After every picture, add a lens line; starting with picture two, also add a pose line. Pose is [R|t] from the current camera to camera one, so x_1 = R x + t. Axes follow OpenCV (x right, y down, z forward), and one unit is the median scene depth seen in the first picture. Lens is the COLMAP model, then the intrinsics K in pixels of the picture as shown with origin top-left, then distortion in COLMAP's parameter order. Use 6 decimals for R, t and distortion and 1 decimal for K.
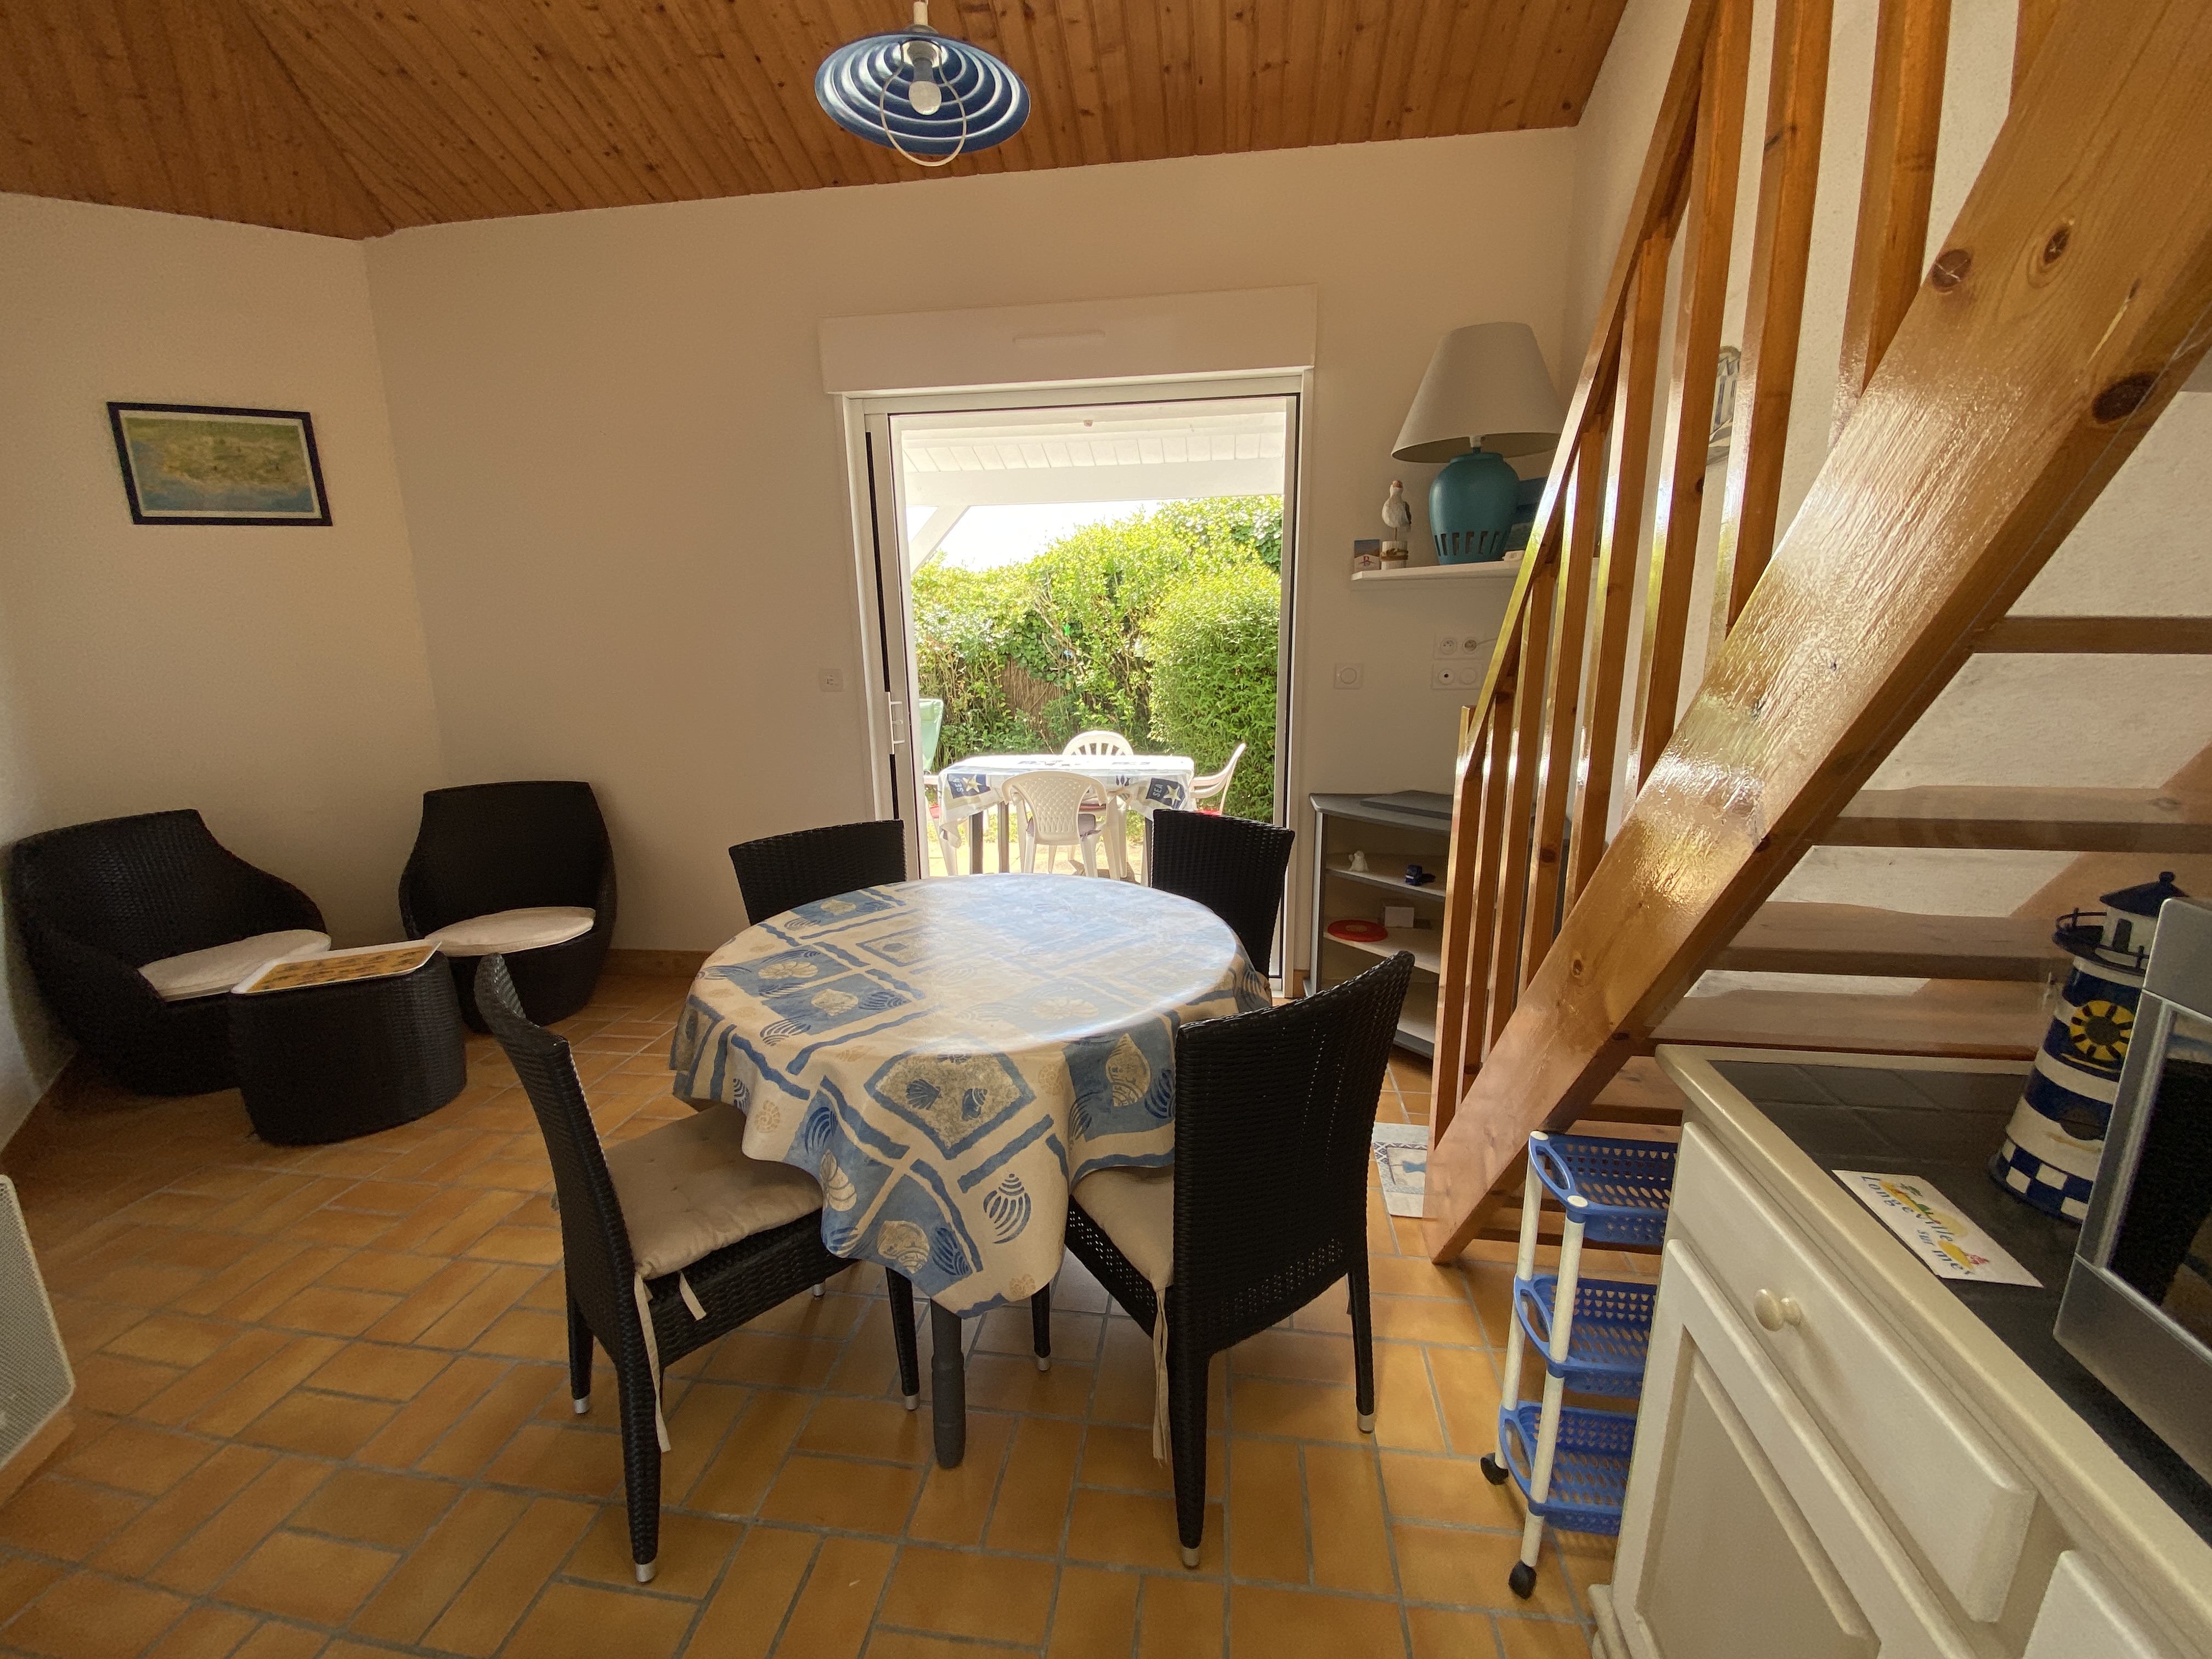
lens RADIAL K [[890.6, 0, 1118.7], [0, 890.6, 822.7], [0, 0, 1]] dist [0.005125, -0.013272]
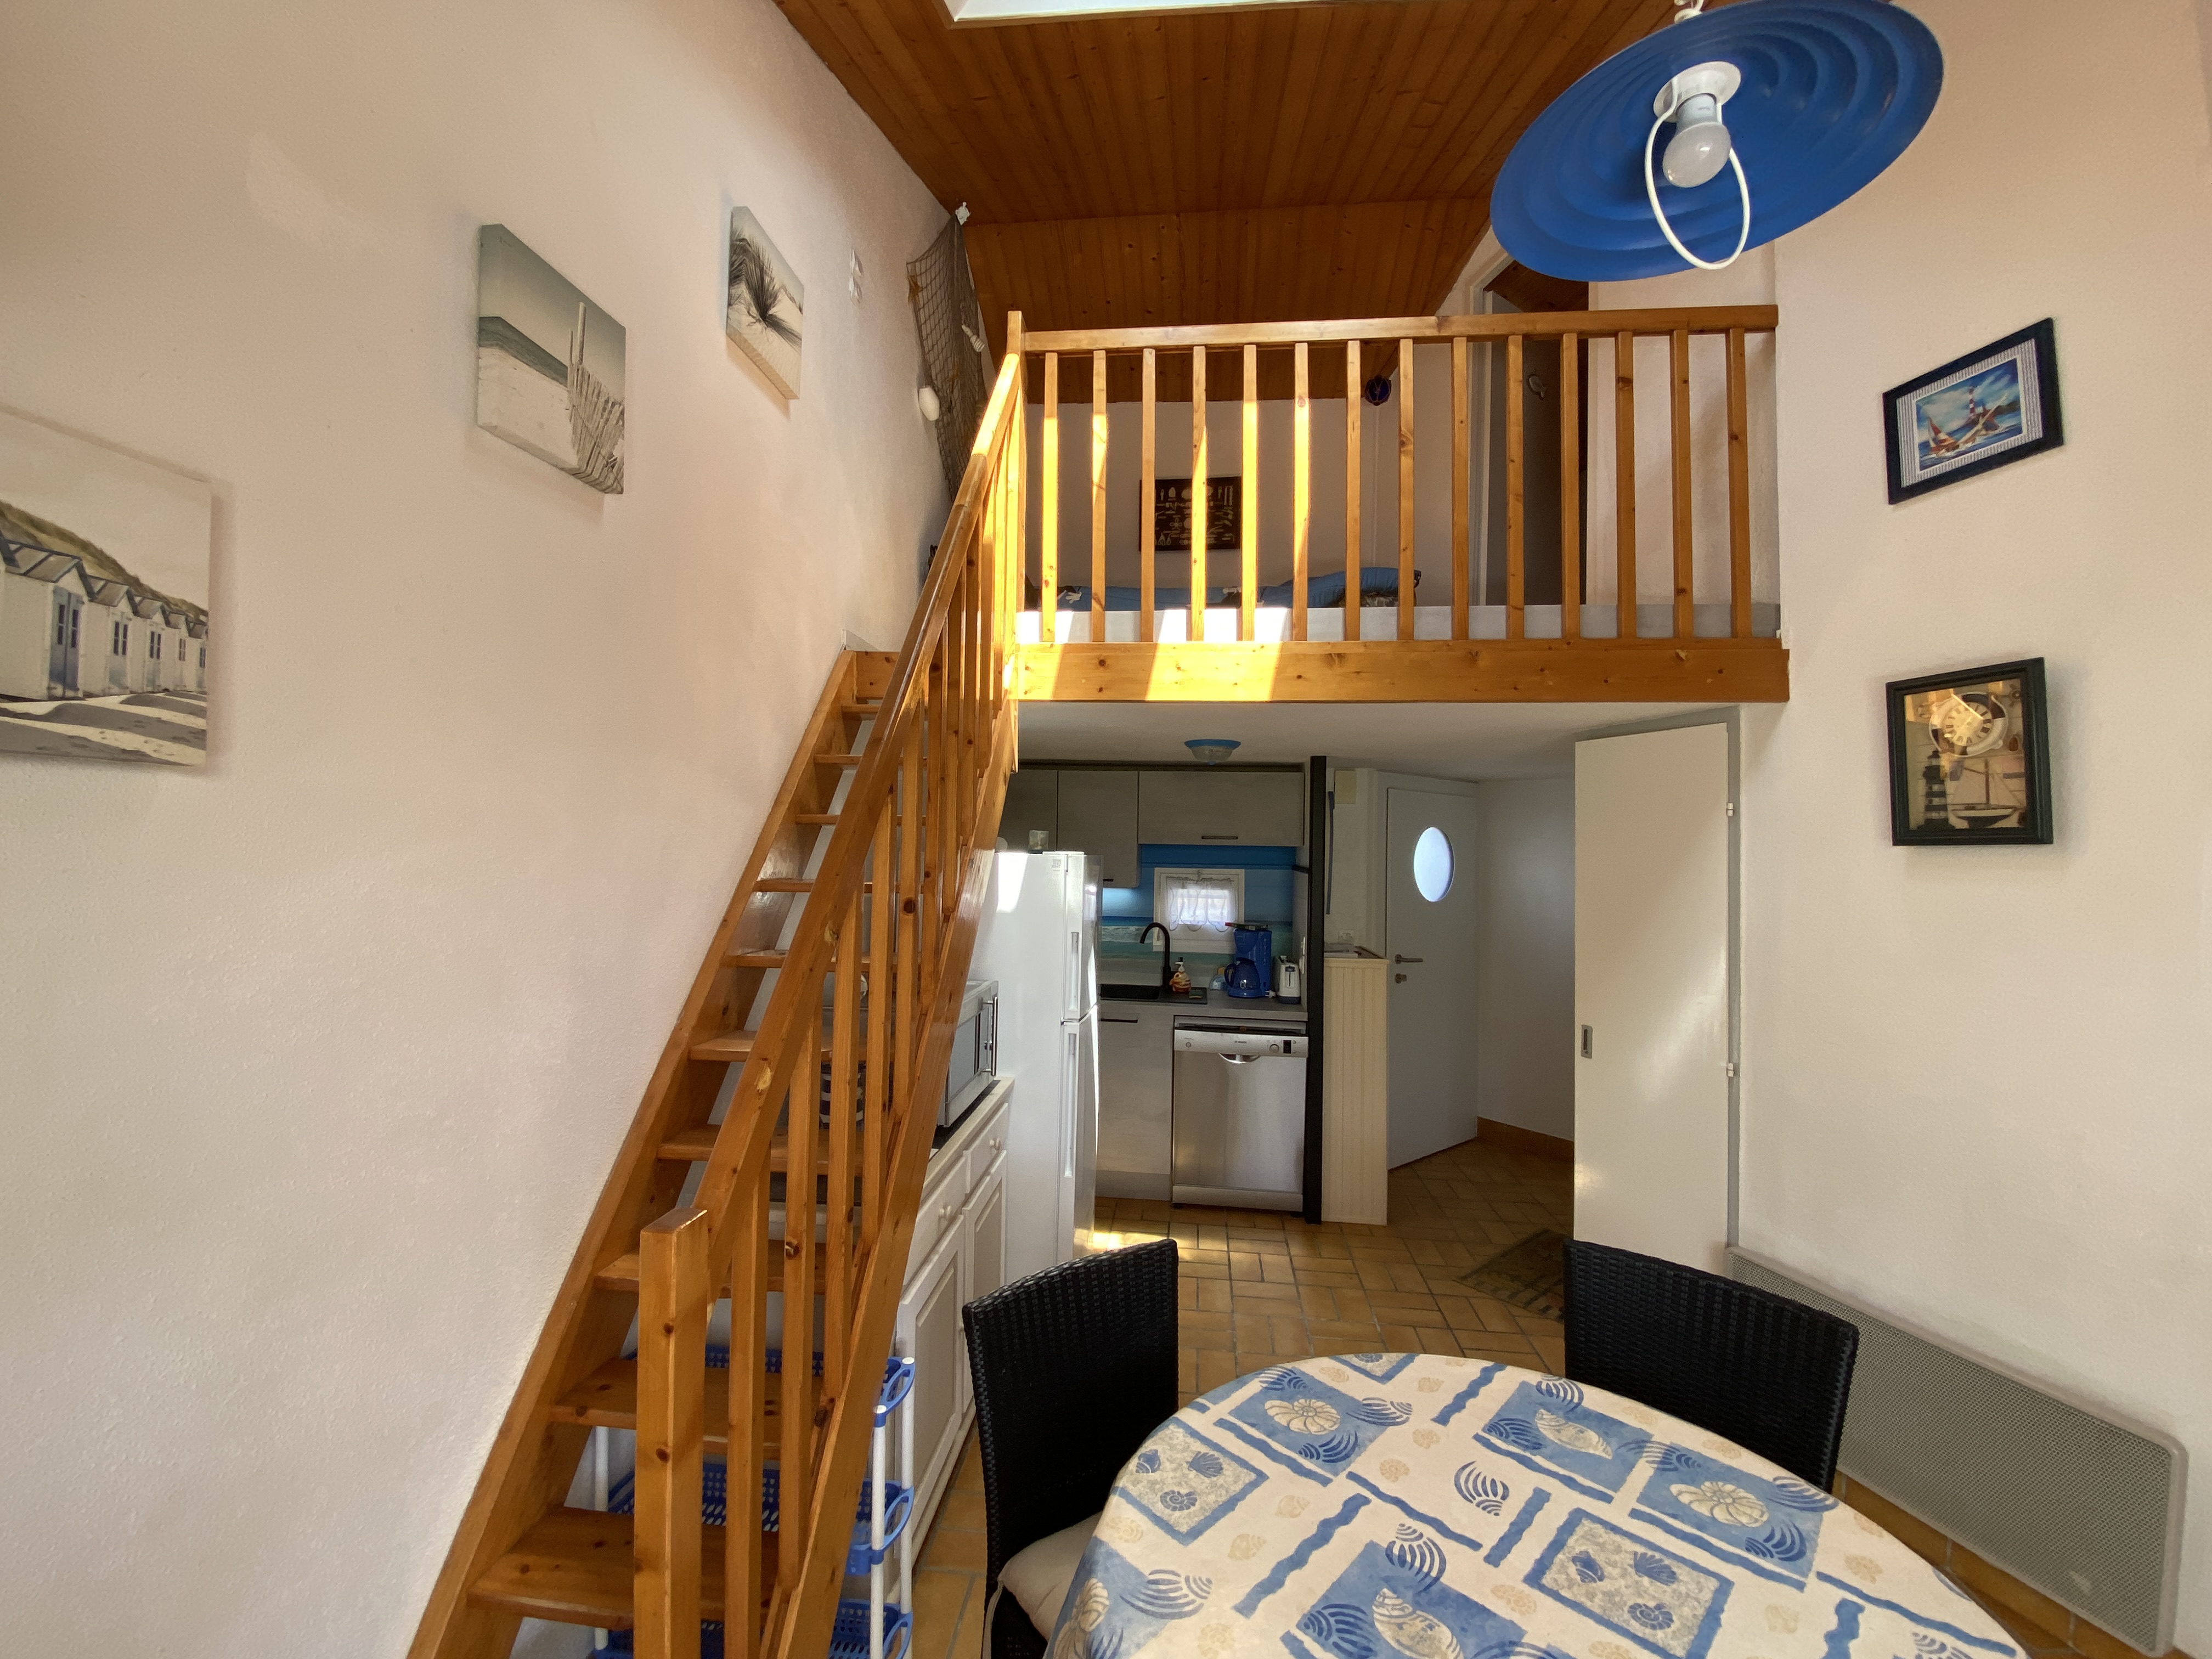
lens RADIAL K [[890.6, 0, 1107.6], [0, 890.6, 824.1], [0, 0, 1]] dist [0.005125, -0.013272]
pose [[-0.999736, -0.004831, -0.022451, 0.137100], [-0.008695, 0.984472, 0.175327, -0.458185], [0.021255, 0.175476, -0.984254, 1.465773]]
